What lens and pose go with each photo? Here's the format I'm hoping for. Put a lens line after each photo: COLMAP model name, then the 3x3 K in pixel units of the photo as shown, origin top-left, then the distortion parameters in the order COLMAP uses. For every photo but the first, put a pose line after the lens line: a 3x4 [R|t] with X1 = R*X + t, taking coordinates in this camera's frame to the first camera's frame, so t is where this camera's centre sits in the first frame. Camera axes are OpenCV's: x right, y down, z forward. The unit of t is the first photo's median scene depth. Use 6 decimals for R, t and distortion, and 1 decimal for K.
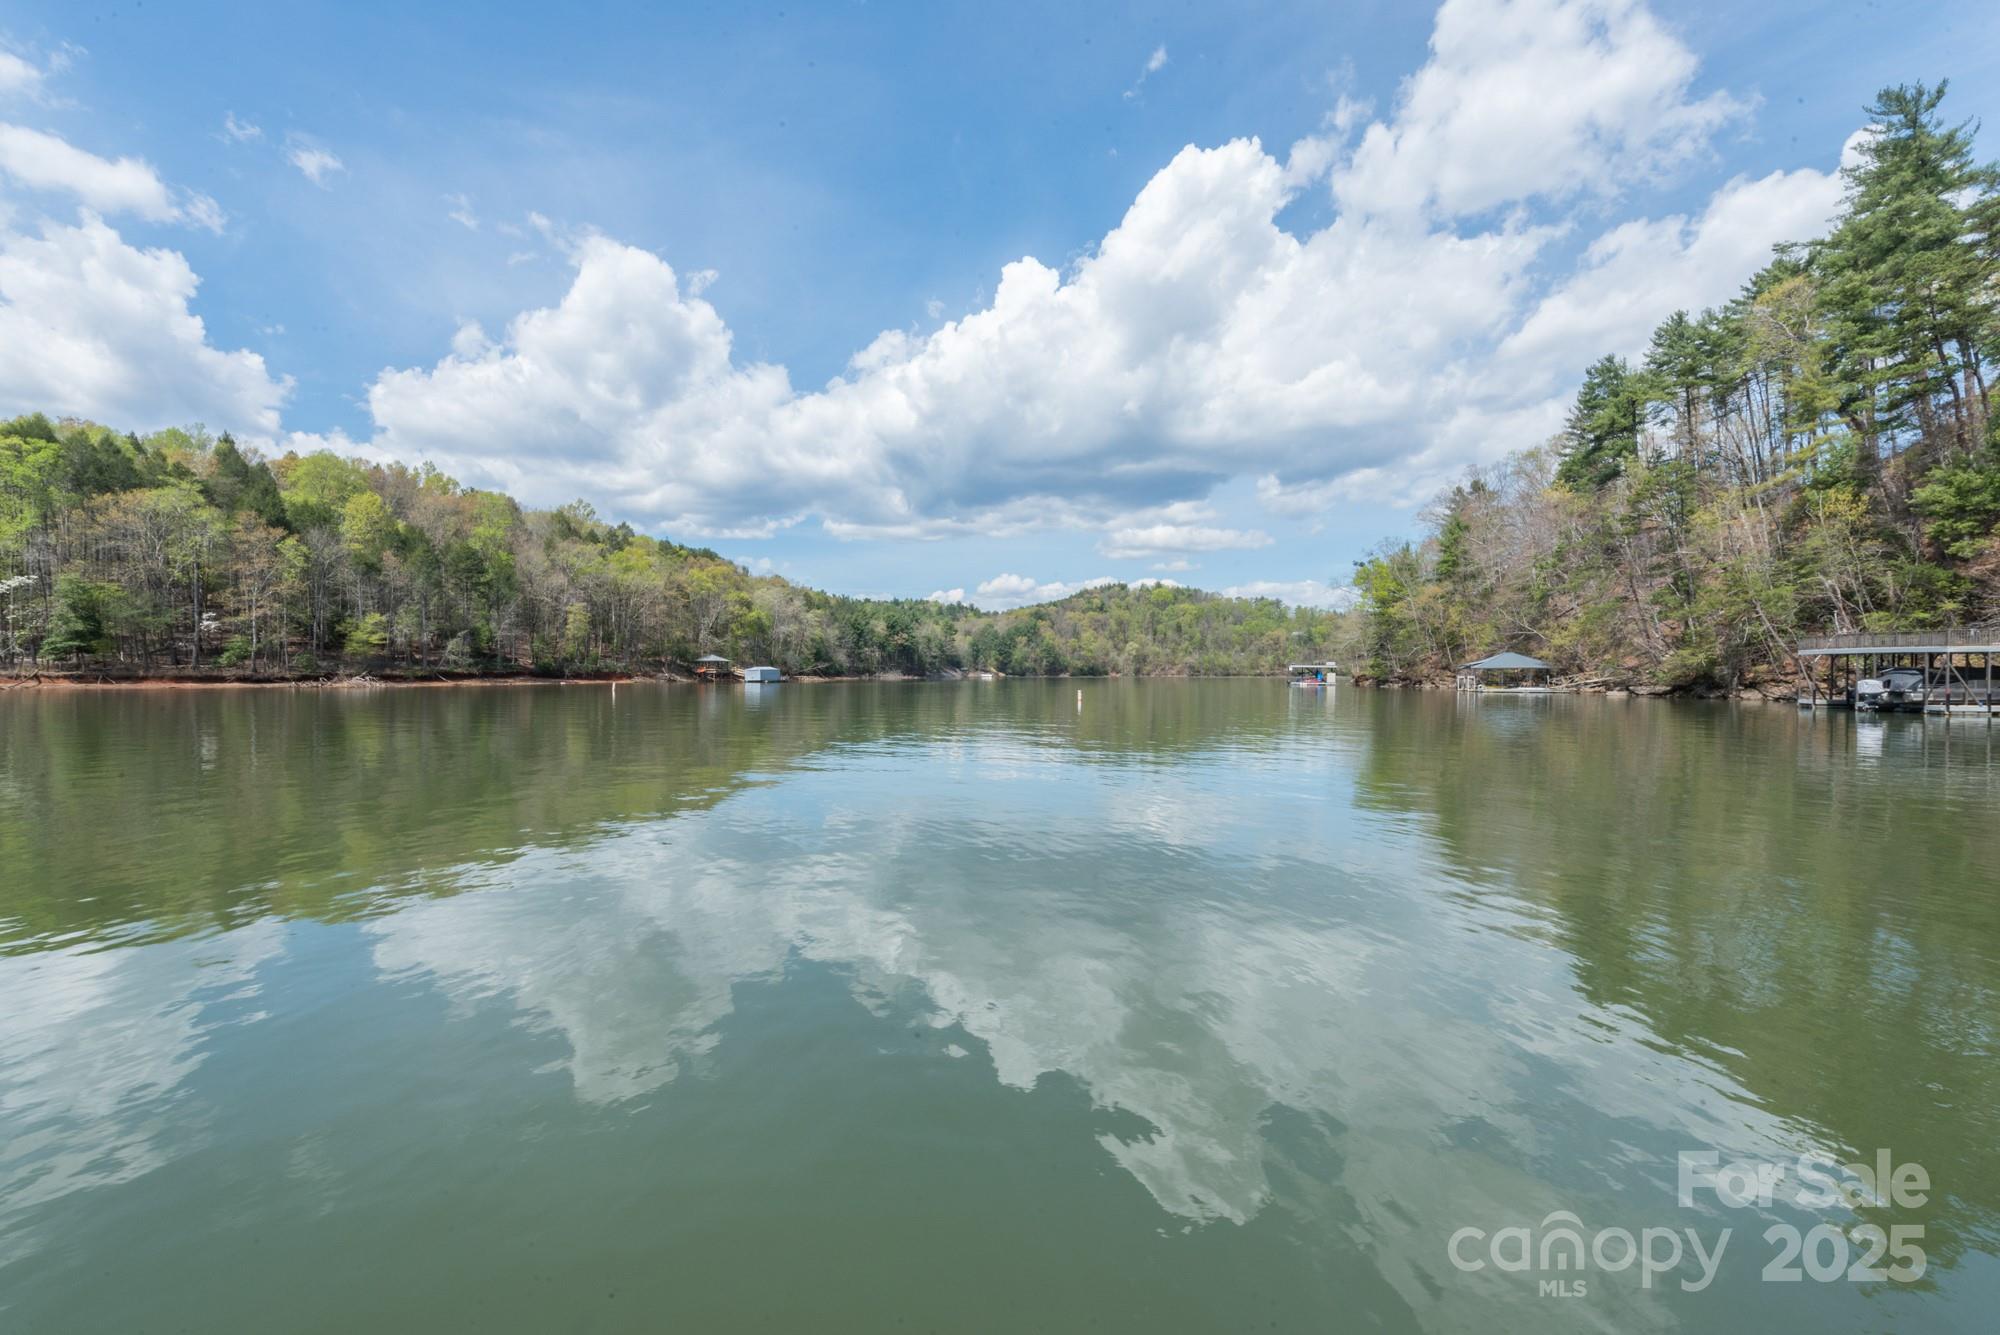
lens RADIAL K [[769.0, 0, 970.8], [0, 769.0, 671.6], [0, 0, 1]] dist [0.009044, -0.005689]
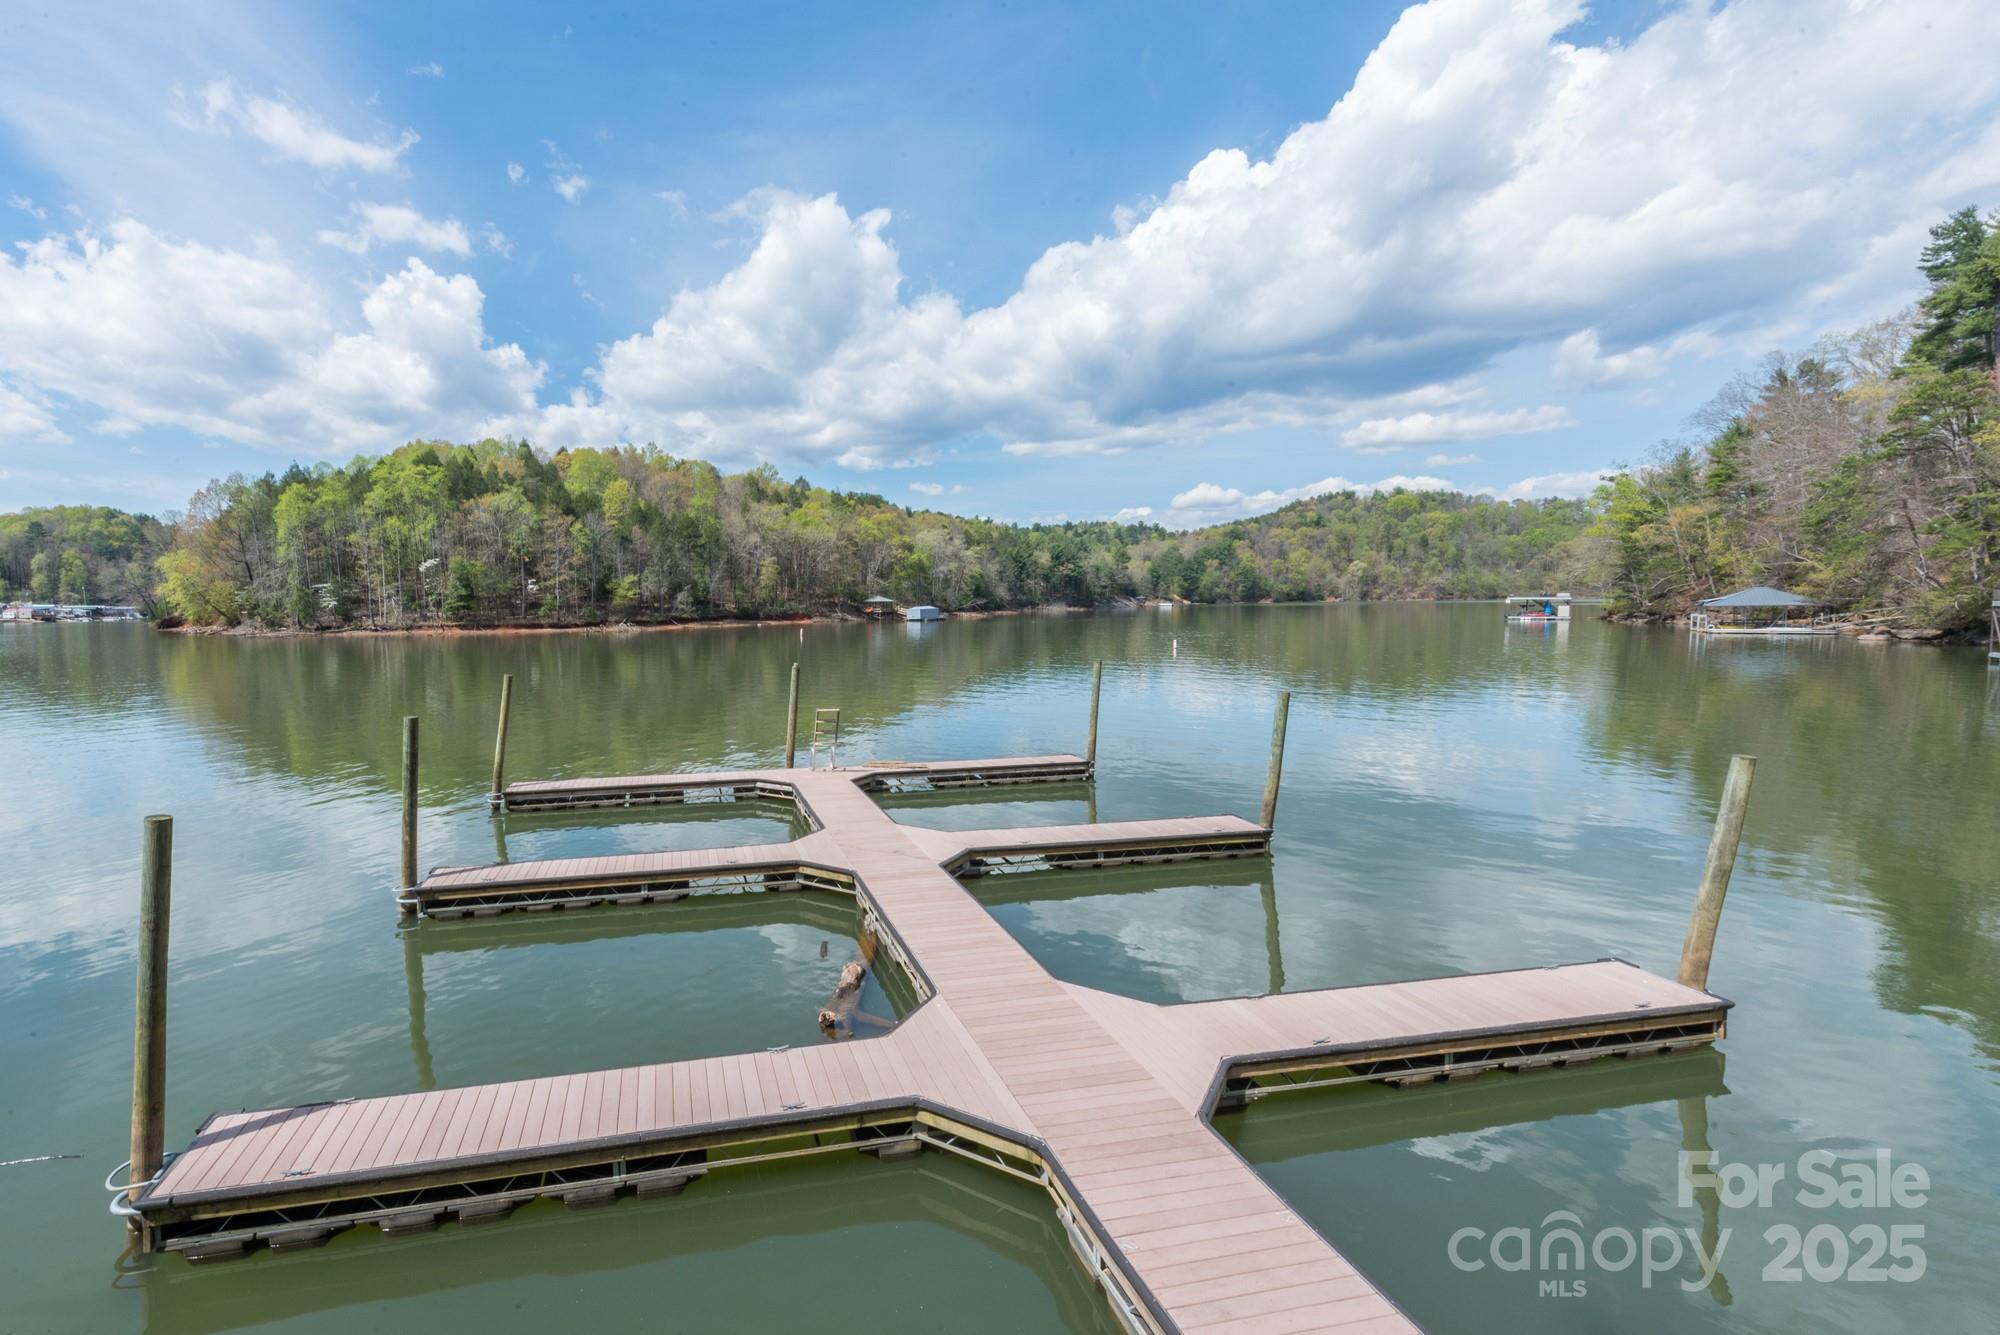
lens RADIAL K [[947.6, 0, 976.6], [0, 947.6, 671.1], [0, 0, 1]] dist [0.030711, -0.023193]
pose [[0.969794, 0.019234, -0.243167, 0.115299], [0.003946, 0.995519, 0.094480, -0.035143], [0.243894, -0.092585, 0.965372, -0.250808]]
